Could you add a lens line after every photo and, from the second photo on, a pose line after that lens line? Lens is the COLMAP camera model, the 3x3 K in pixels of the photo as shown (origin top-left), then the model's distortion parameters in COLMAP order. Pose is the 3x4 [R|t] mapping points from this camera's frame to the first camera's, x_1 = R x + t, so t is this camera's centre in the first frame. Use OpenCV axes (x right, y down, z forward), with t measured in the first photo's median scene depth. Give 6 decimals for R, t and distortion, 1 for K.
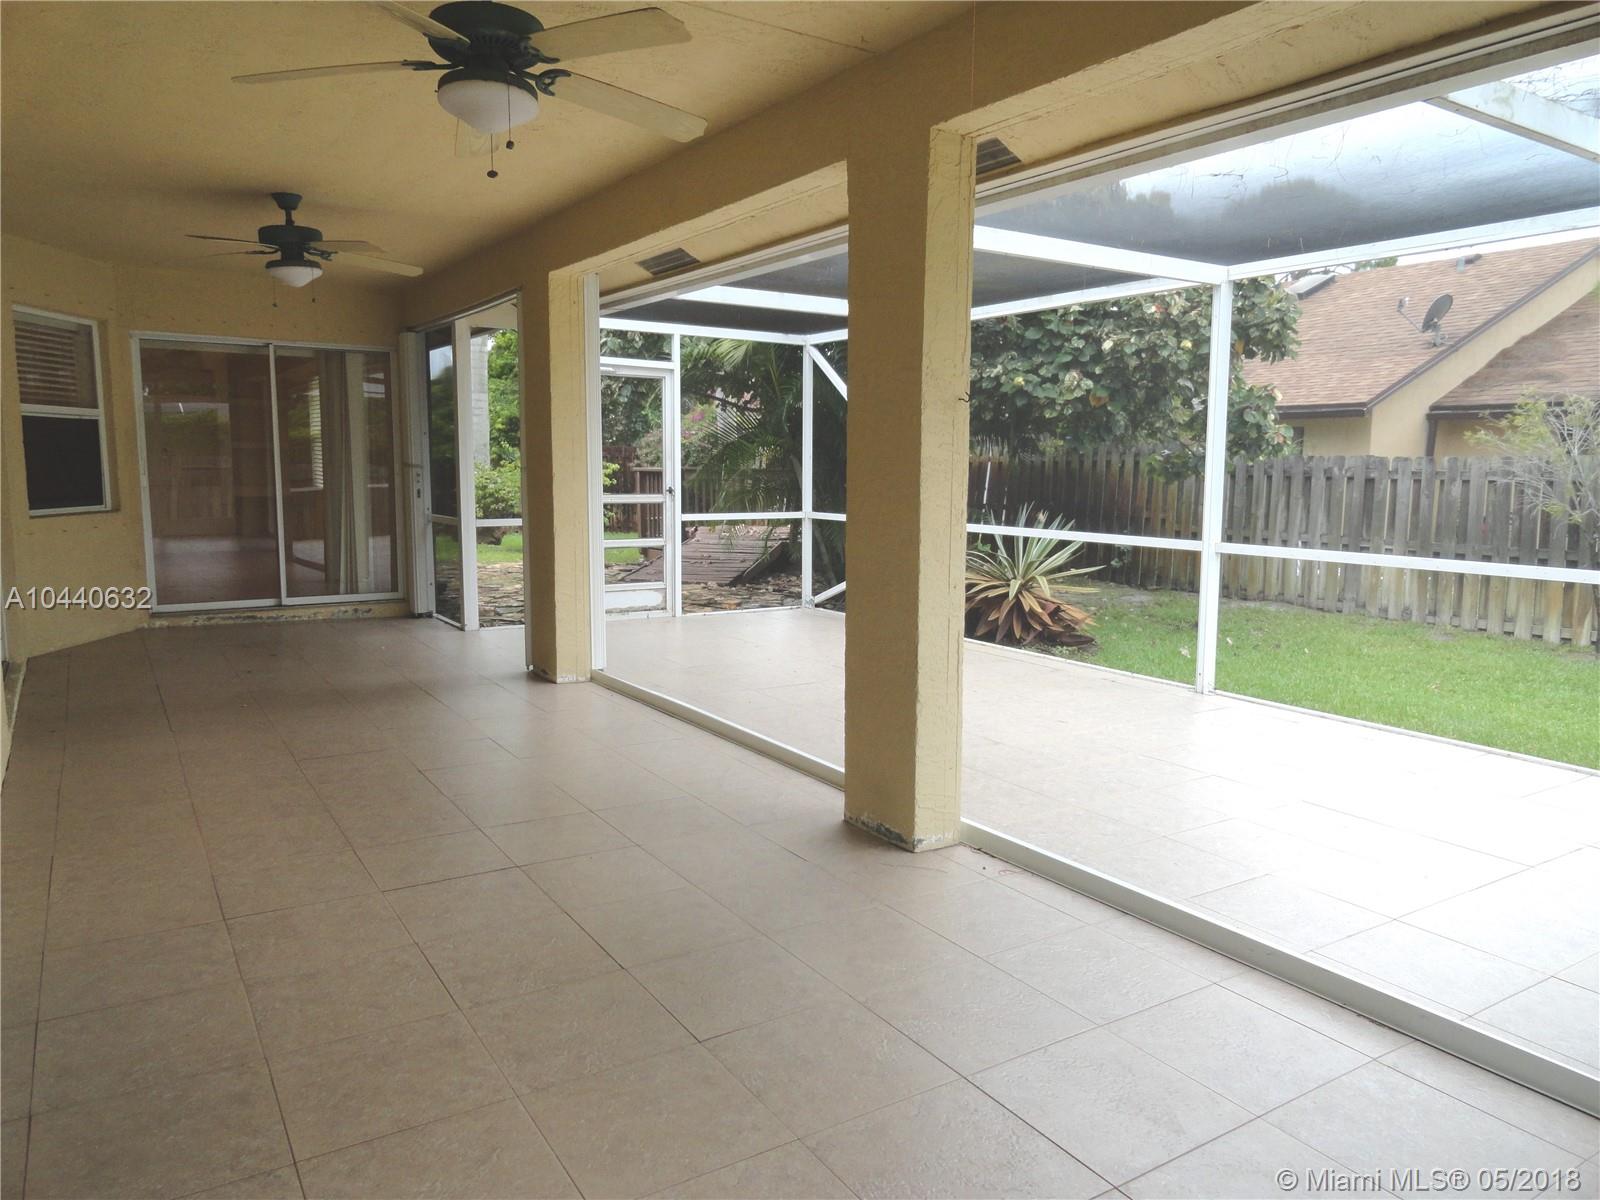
lens RADIAL K [[1097.2, 0, 800.0], [0, 1097.2, 600.0], [0, 0, 1]] dist [-0.002548, 0.002069]
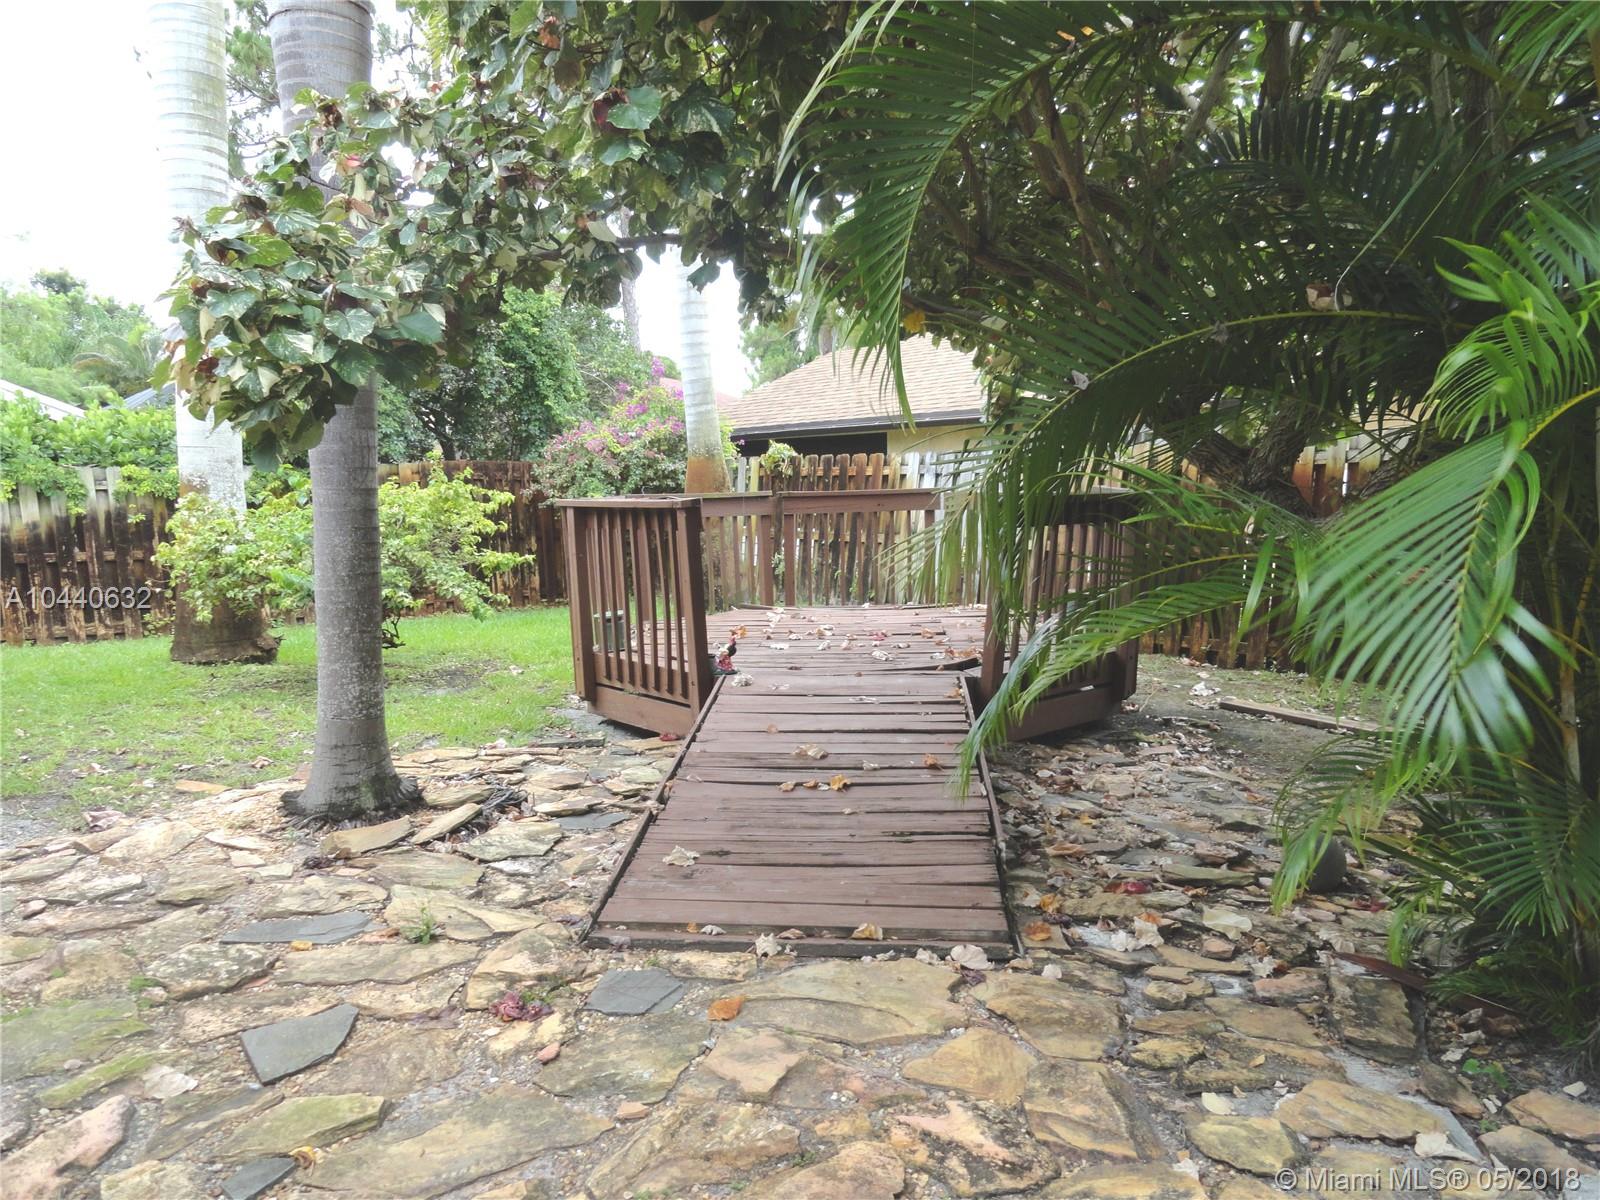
lens RADIAL K [[1097.2, 0, 800.0], [0, 1097.2, 600.0], [0, 0, 1]] dist [-0.002548, 0.002069]
pose [[0.992673, -0.042526, 0.113101, -0.088386], [0.044629, 0.998874, -0.016120, -0.057387], [-0.112289, 0.021050, 0.993453, 0.462926]]
